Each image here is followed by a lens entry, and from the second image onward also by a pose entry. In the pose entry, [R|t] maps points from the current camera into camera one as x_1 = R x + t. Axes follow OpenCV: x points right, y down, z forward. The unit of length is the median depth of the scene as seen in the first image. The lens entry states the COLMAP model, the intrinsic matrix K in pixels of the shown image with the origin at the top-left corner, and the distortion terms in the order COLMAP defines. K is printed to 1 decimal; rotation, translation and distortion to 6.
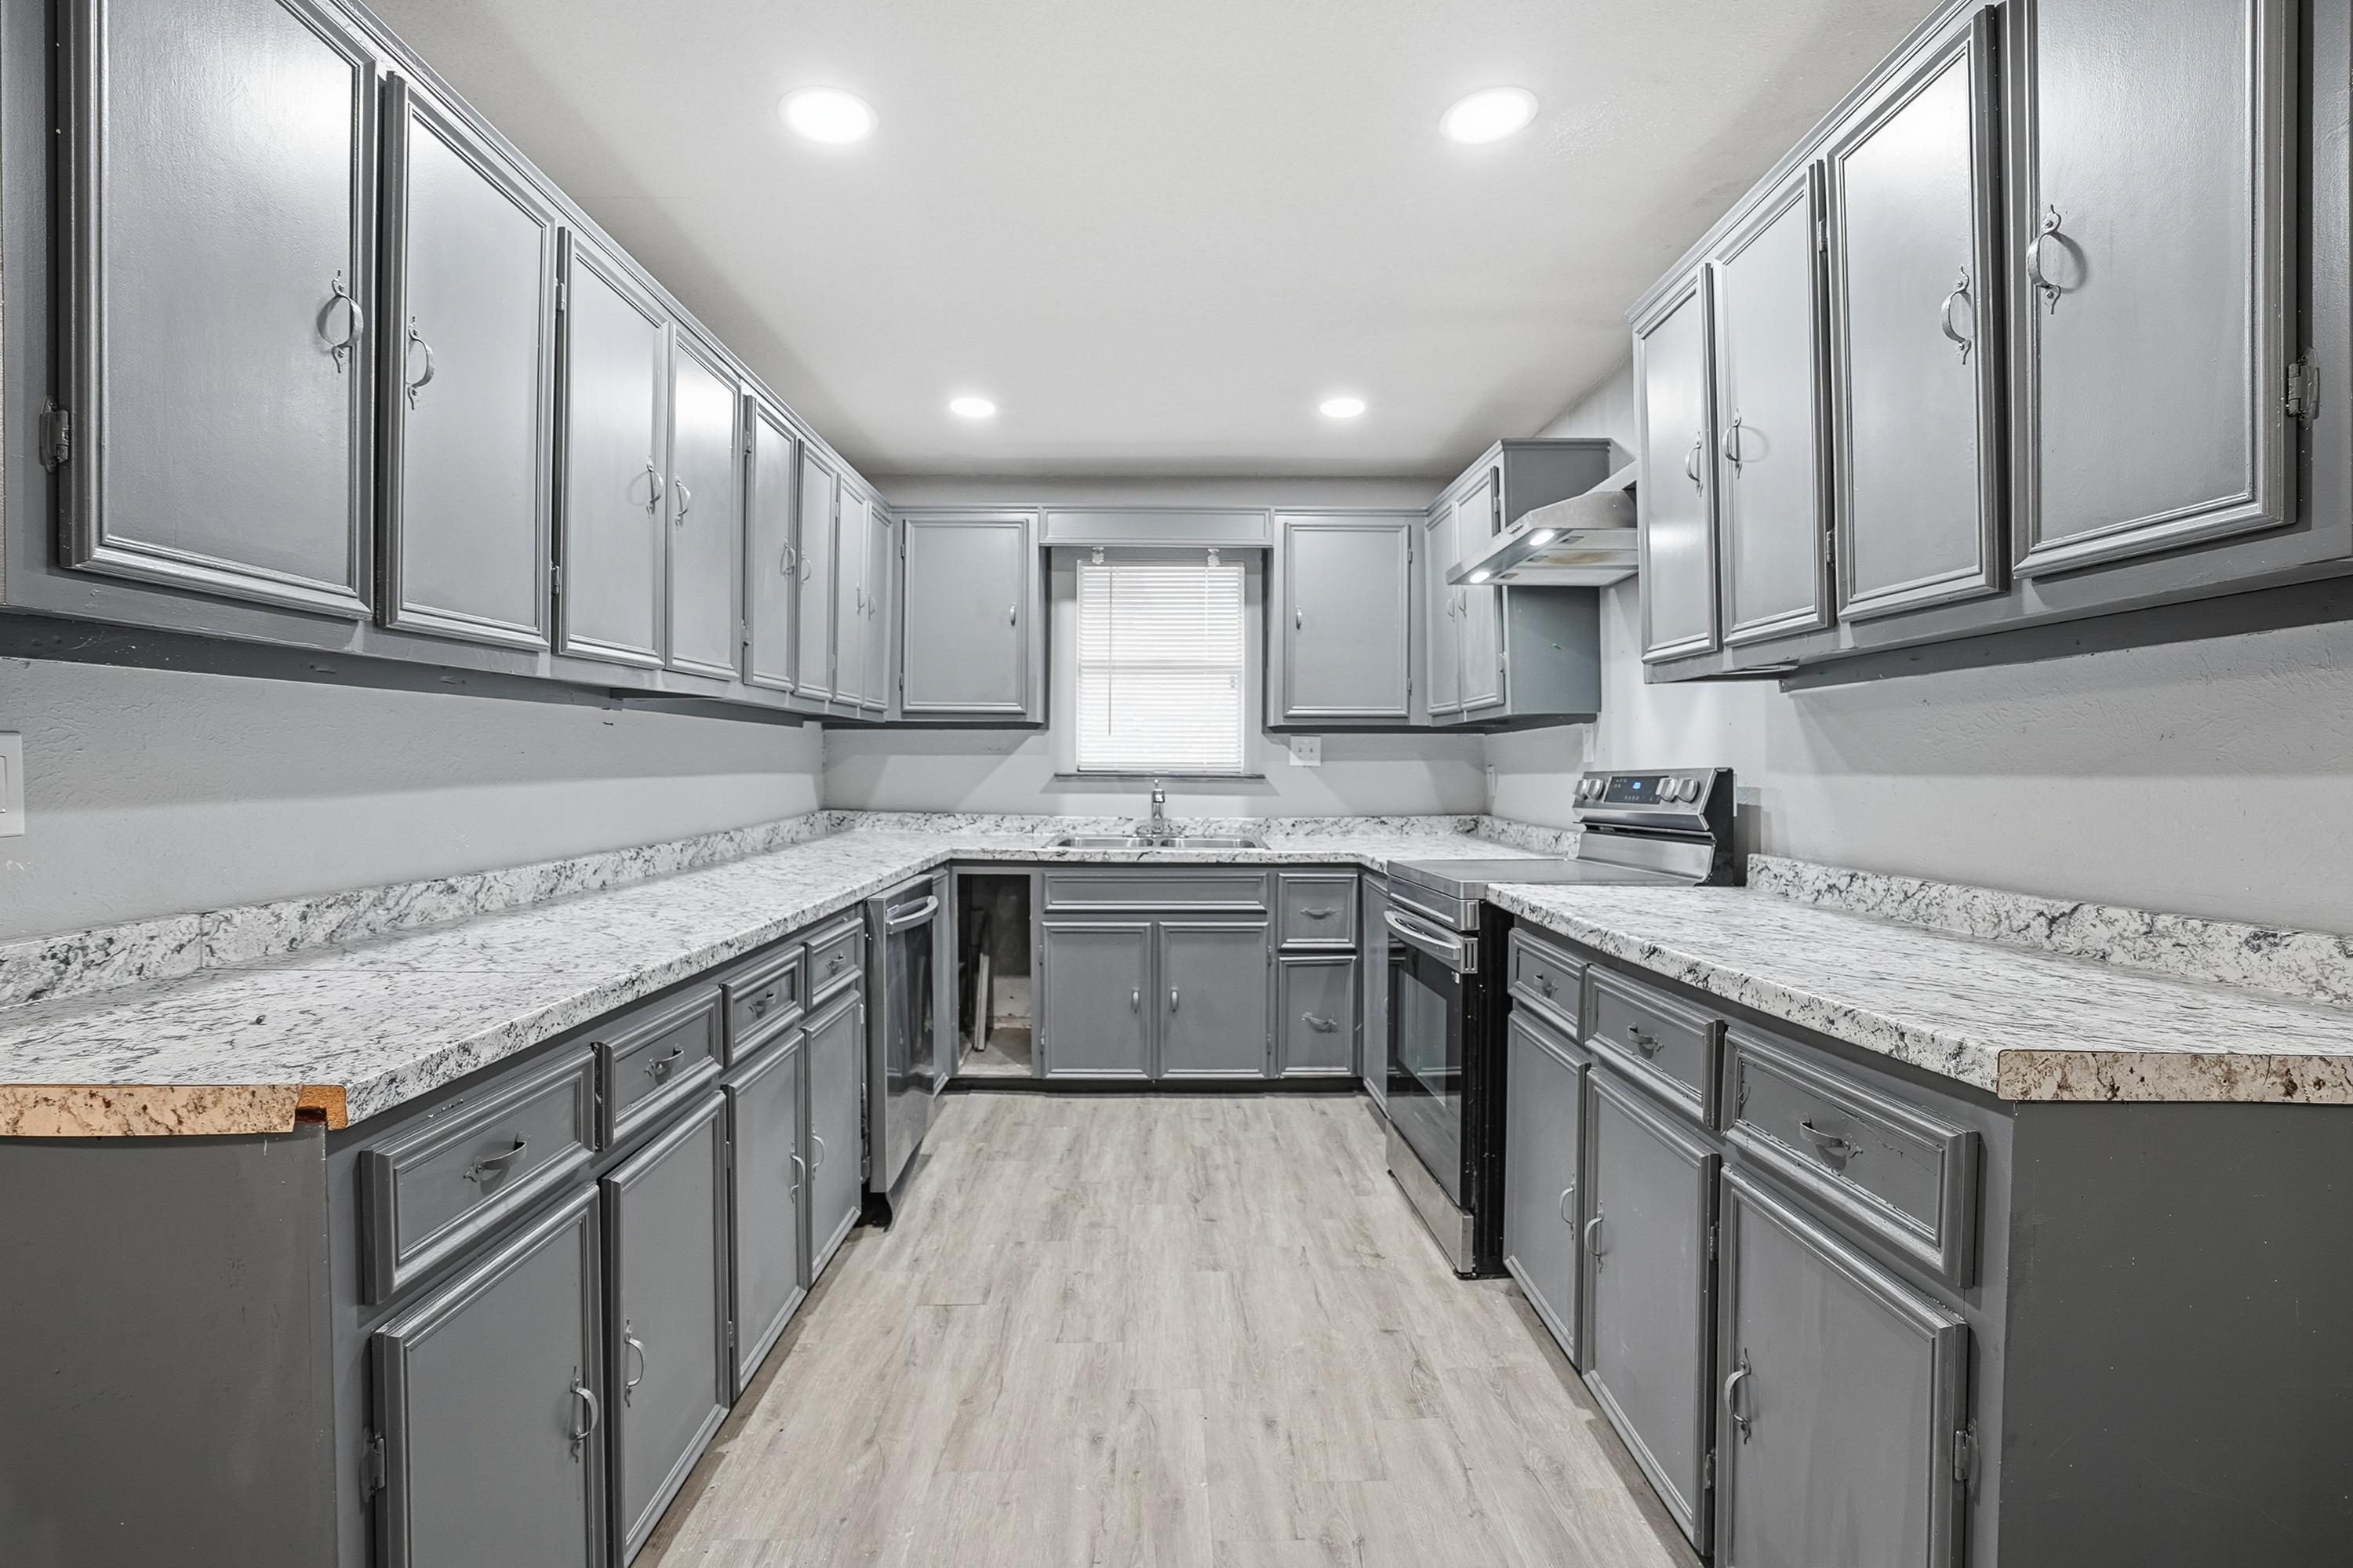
lens RADIAL K [[1105.1, 0, 1174.9], [0, 1105.1, 790.4], [0, 0, 1]] dist [-0.049580, 0.015859]
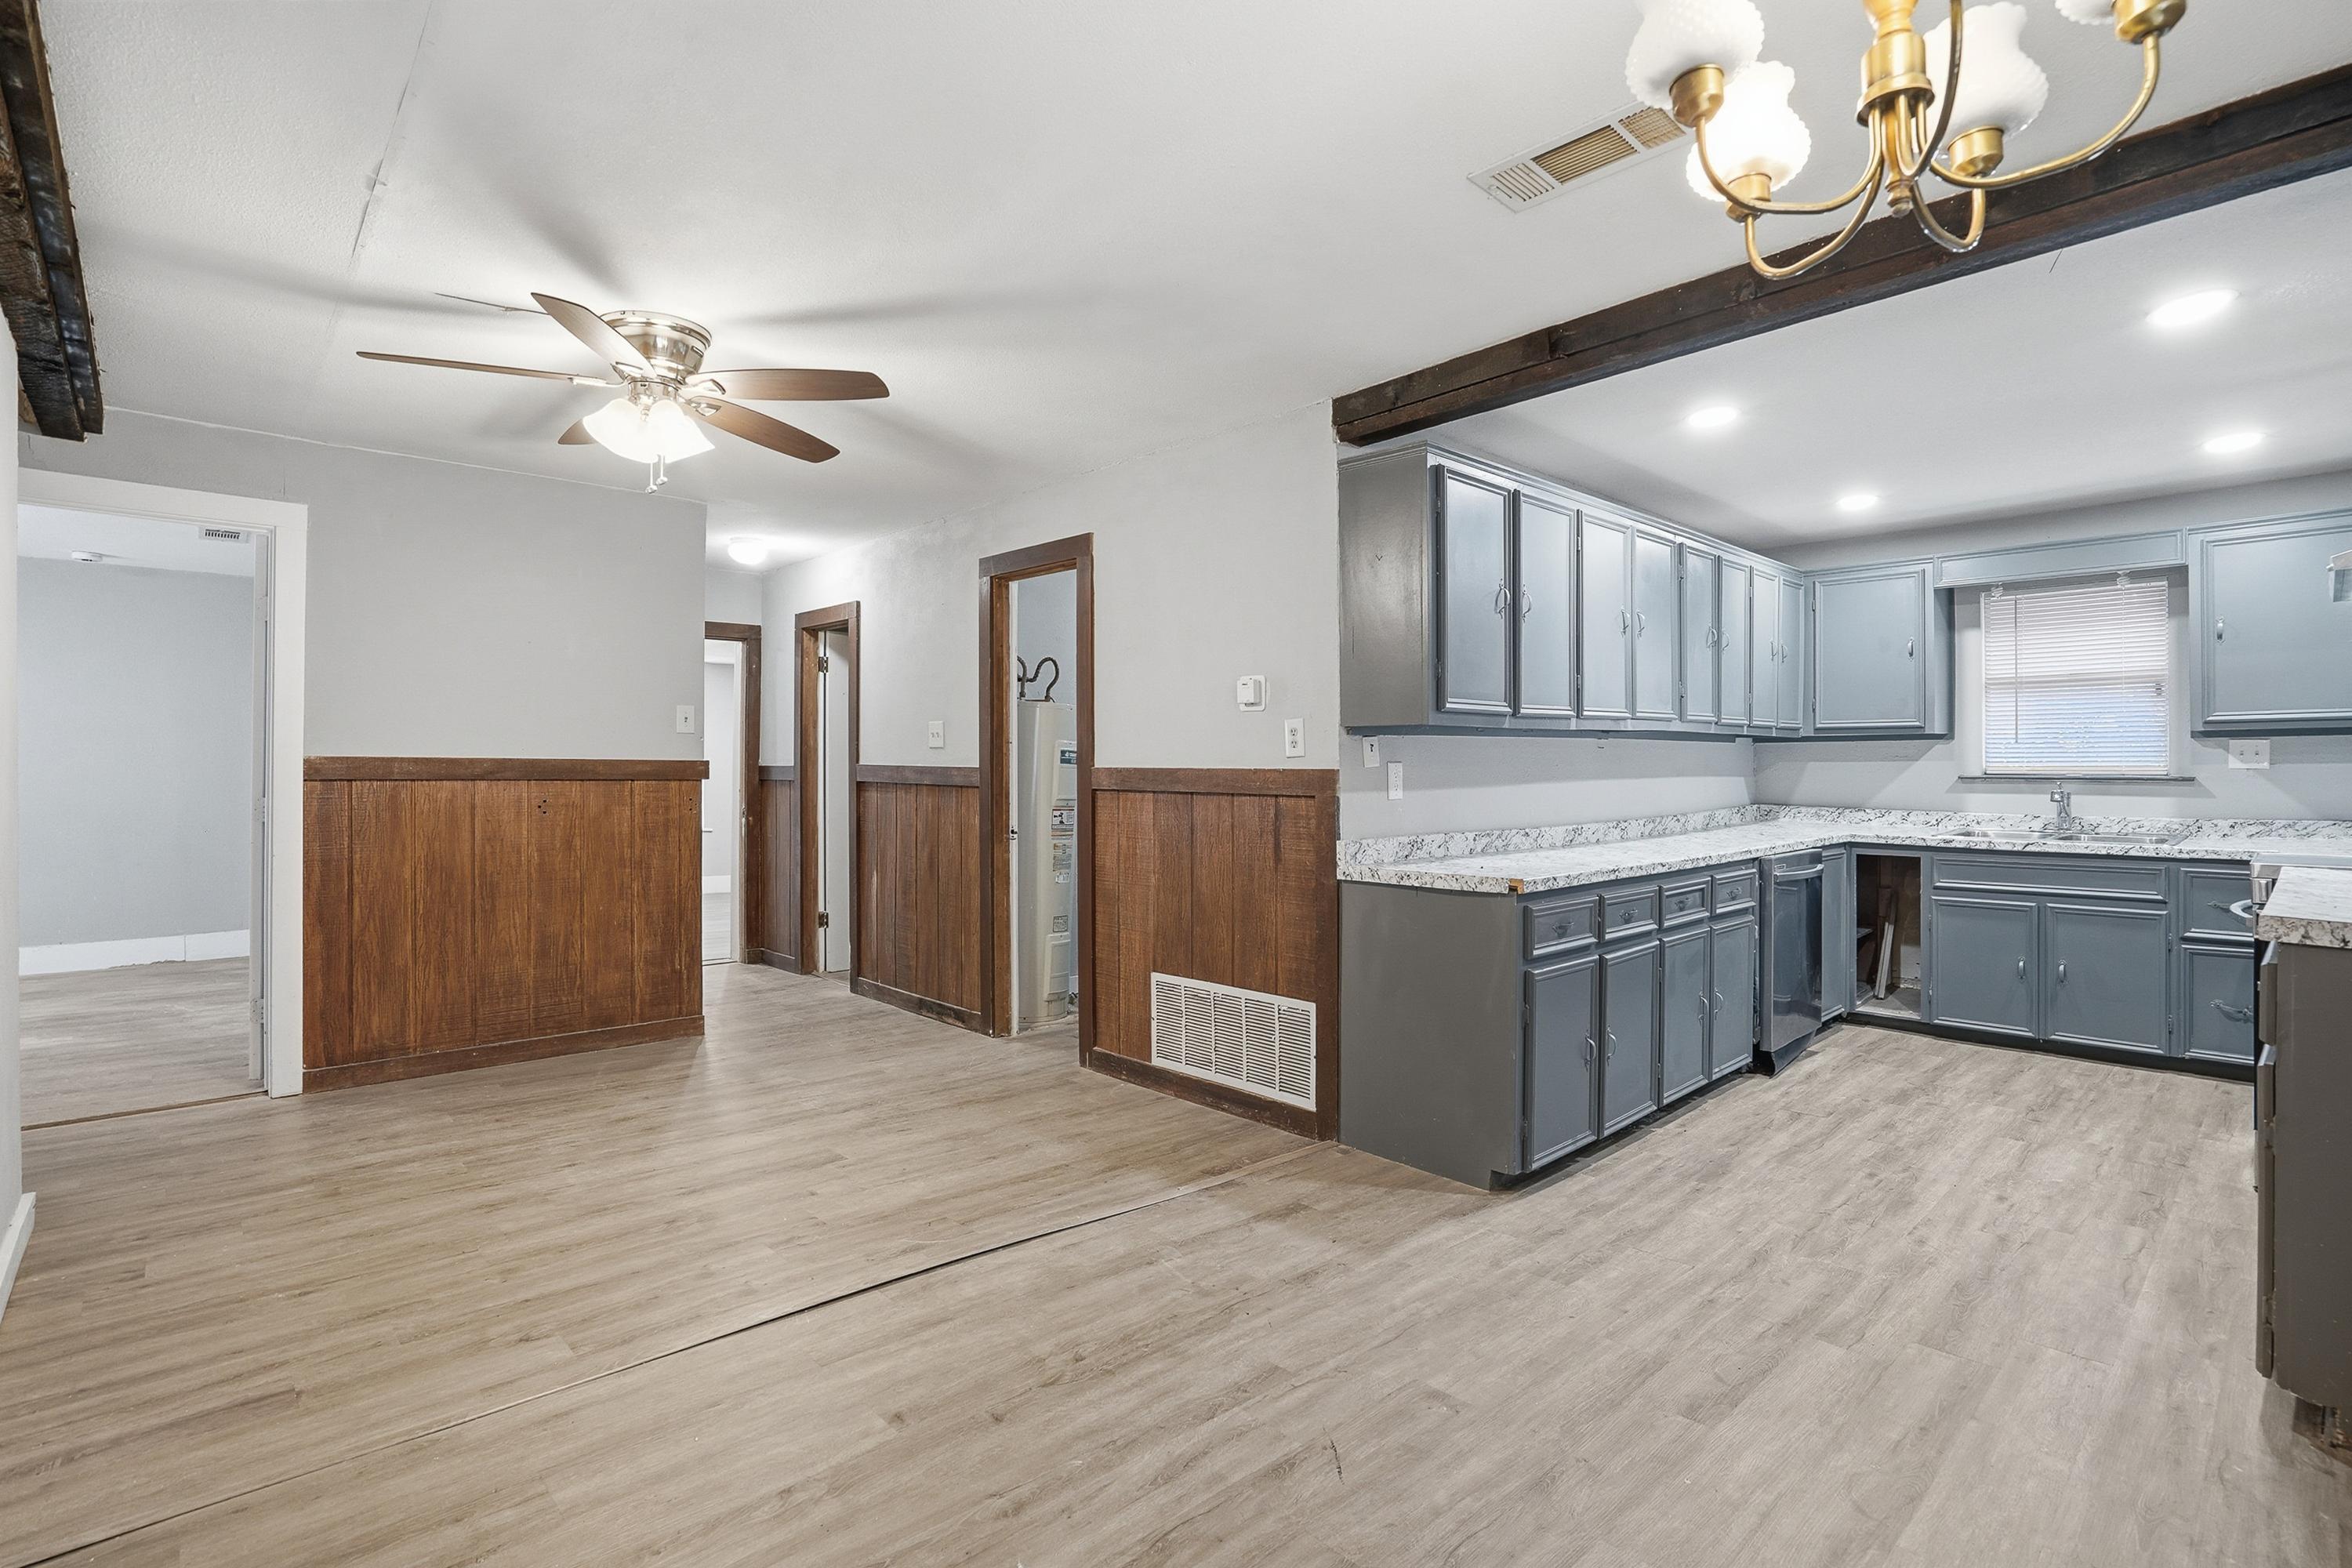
lens RADIAL K [[1104.6, 0, 1176.8], [0, 1104.6, 773.5], [0, 0, 1]] dist [-0.049580, 0.015859]
pose [[0.668933, -0.002490, -0.743319, 0.255183], [-0.010352, 0.999866, -0.012666, 0.006720], [0.743251, 0.016168, 0.668818, -0.522870]]
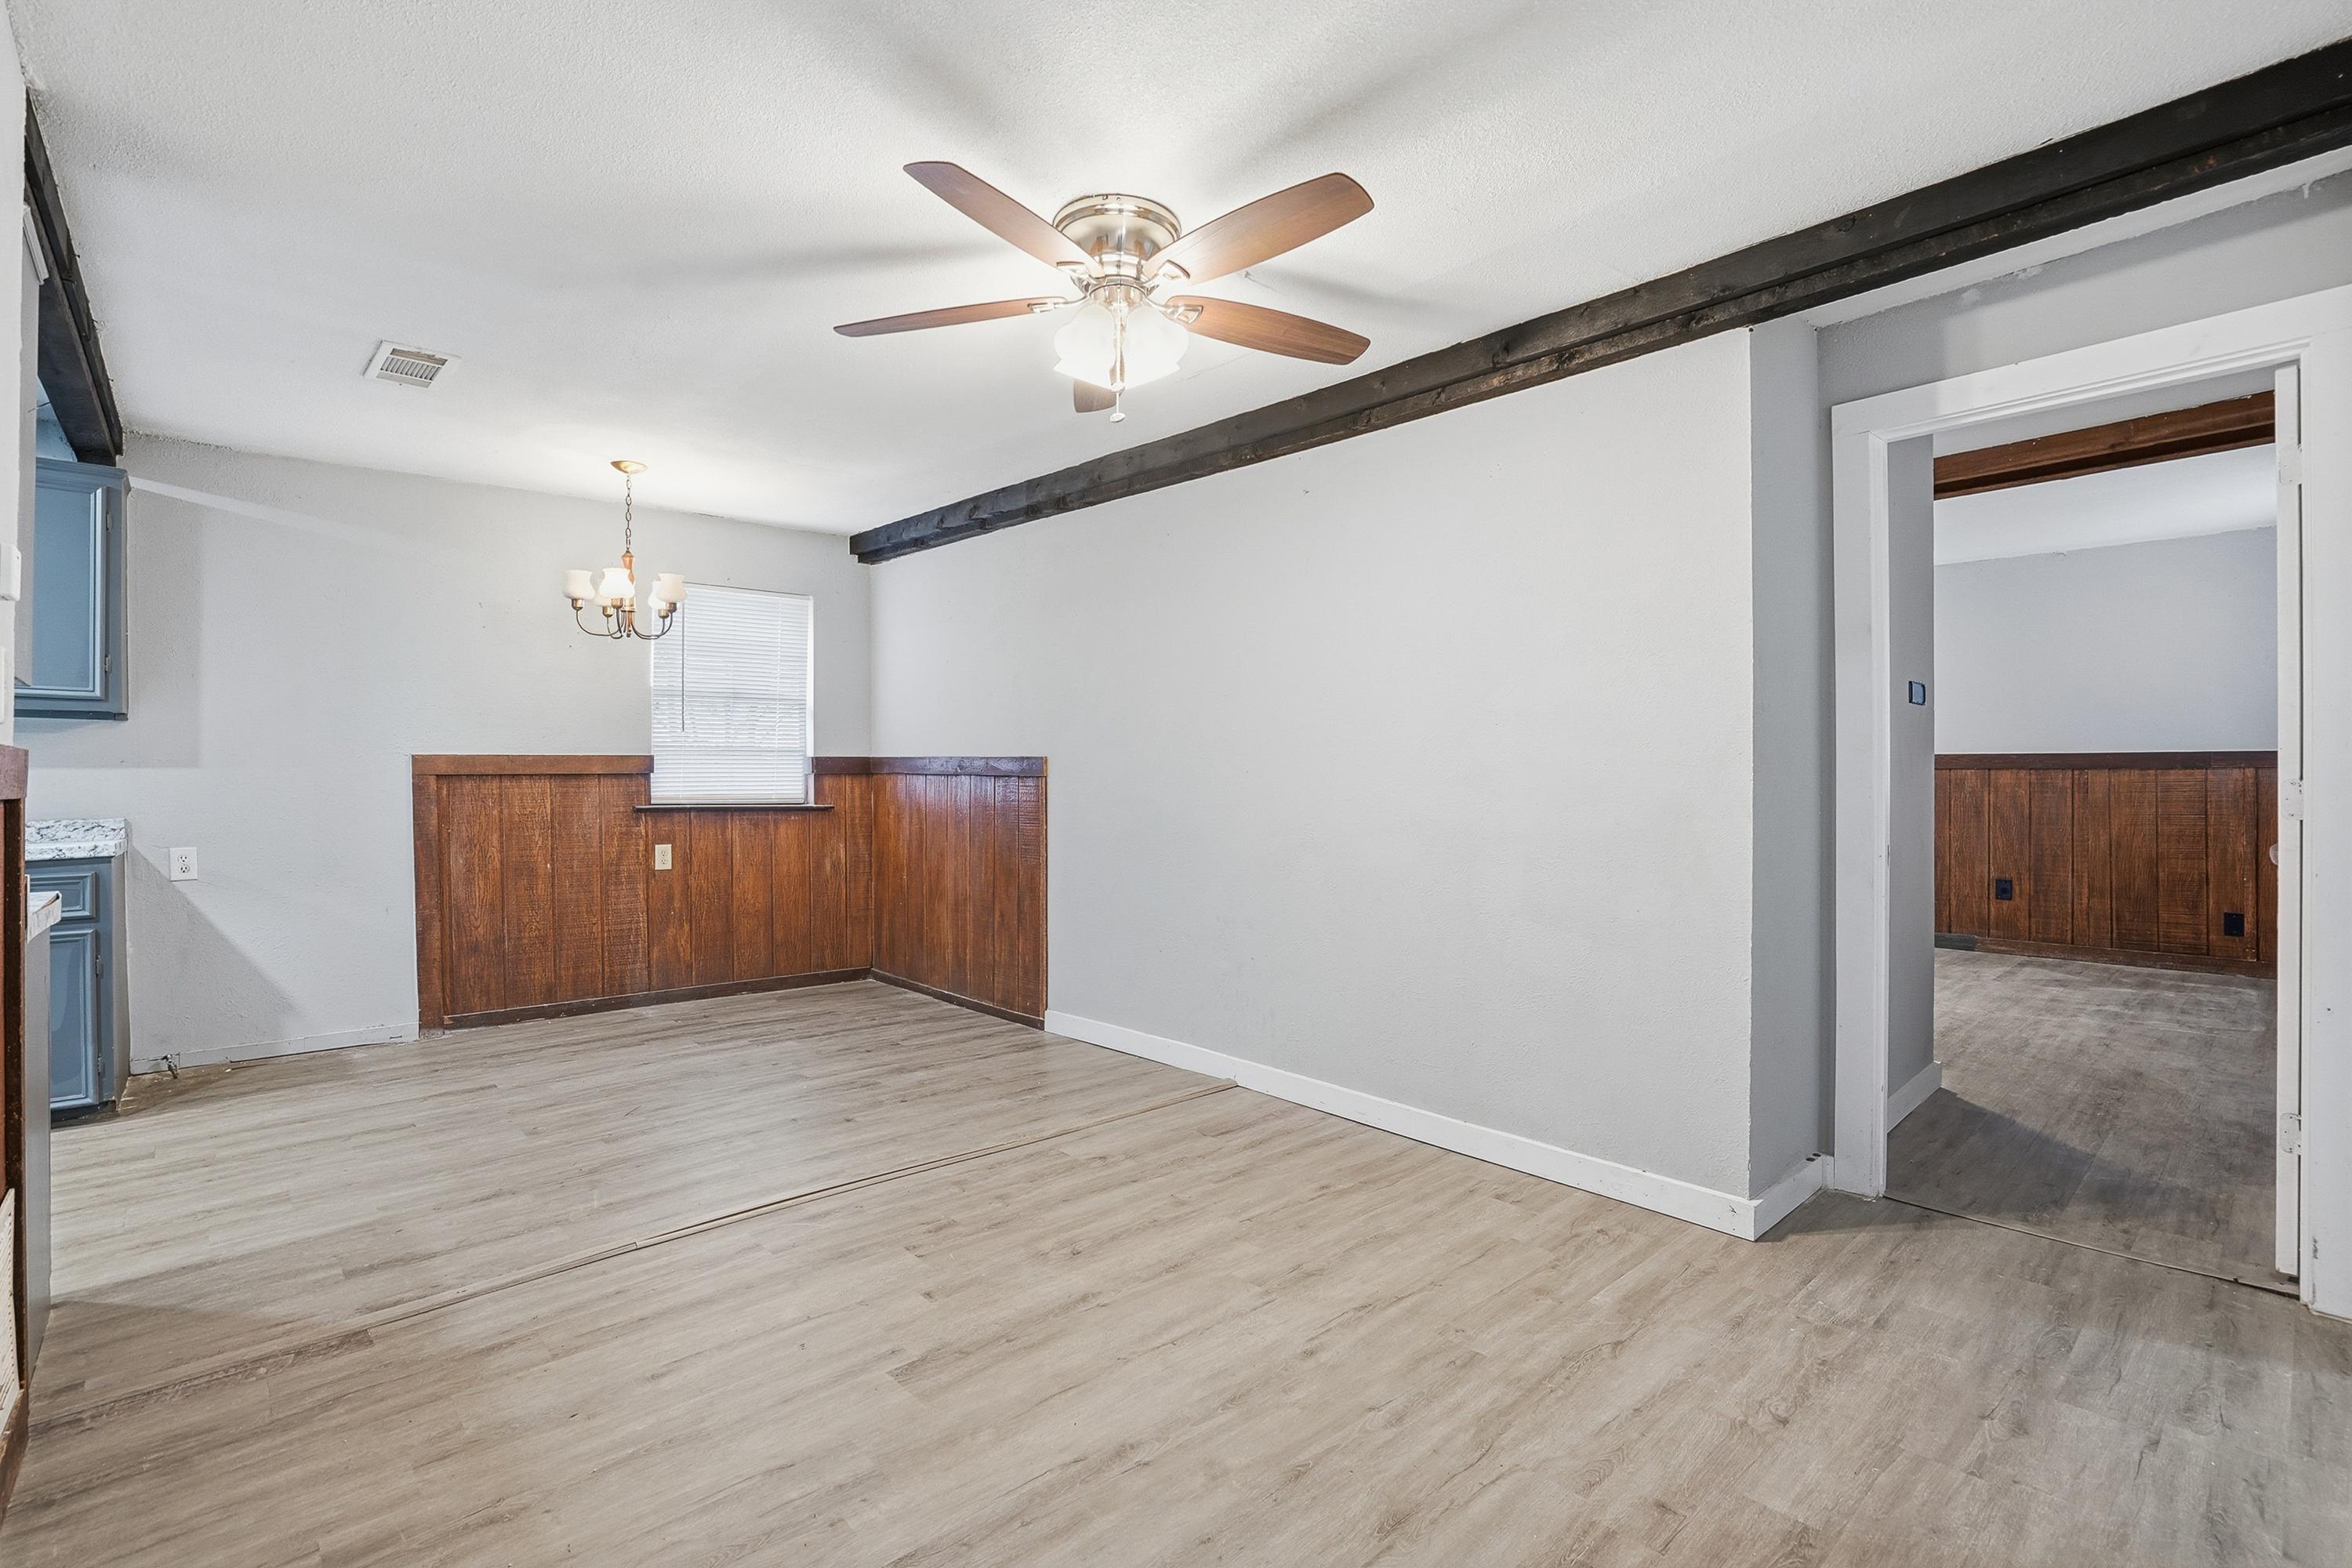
lens RADIAL K [[1104.6, 0, 1171.6], [0, 1104.6, 776.4], [0, 0, 1]] dist [-0.049580, 0.015859]
pose [[-0.658341, -0.002050, 0.752717, -1.242459], [0.011231, 0.999858, 0.012546, 0.002282], [-0.752636, 0.016713, -0.658224, 0.198658]]
